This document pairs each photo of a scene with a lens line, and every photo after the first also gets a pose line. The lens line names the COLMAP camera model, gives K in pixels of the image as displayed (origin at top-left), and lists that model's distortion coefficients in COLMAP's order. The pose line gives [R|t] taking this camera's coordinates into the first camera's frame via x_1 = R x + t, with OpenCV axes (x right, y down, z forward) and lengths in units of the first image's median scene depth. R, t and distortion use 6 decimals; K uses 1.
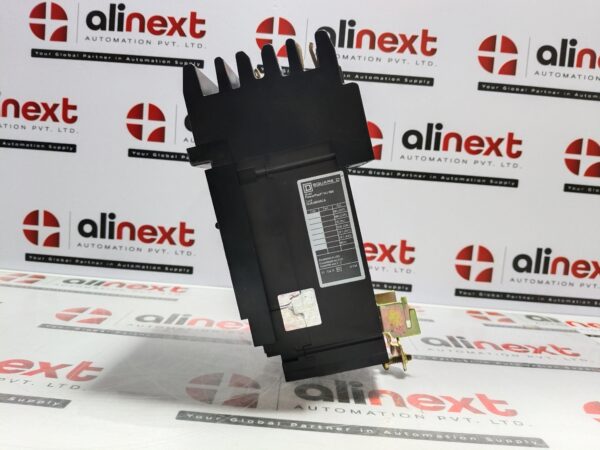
lens RADIAL K [[458.5, 0, 300.0], [0, 458.5, 225.0], [0, 0, 1]] dist [0.002642, -0.057659]
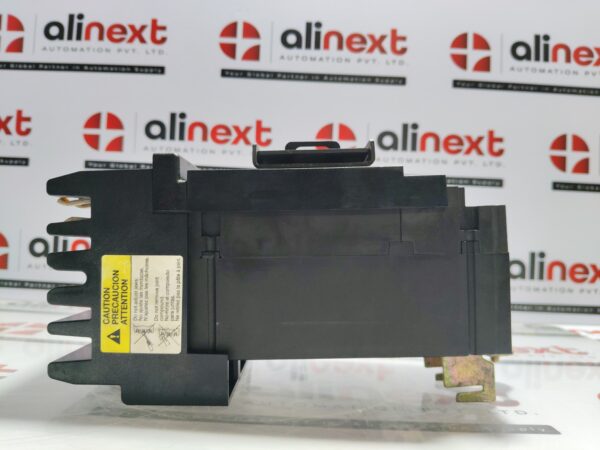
lens RADIAL K [[464.3, 0, 300.0], [0, 464.3, 225.0], [0, 0, 1]] dist [0.003275, -0.075778]
pose [[0.999282, -0.033010, 0.018575, 0.042399], [0.035052, 0.991761, -0.123212, 0.097744], [-0.014354, 0.123774, 0.992207, 0.078403]]
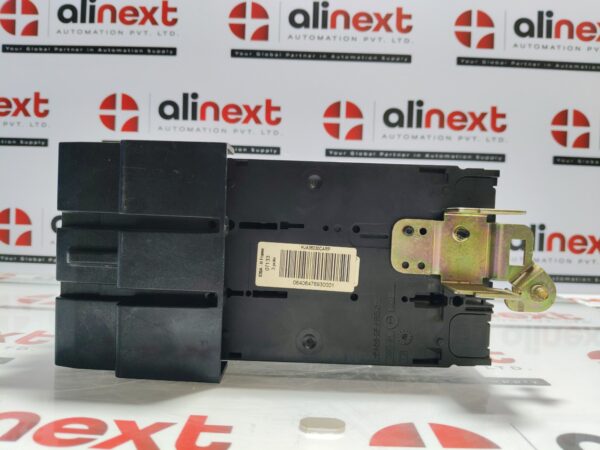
lens RADIAL K [[462.6, 0, 300.0], [0, 462.6, 225.0], [0, 0, 1]] dist [-0.013986, -0.040894]
pose [[0.999027, -0.043725, 0.005808, 0.032157], [0.044030, 0.996427, -0.072073, 0.102896], [-0.002636, 0.072258, 0.997382, 0.041793]]
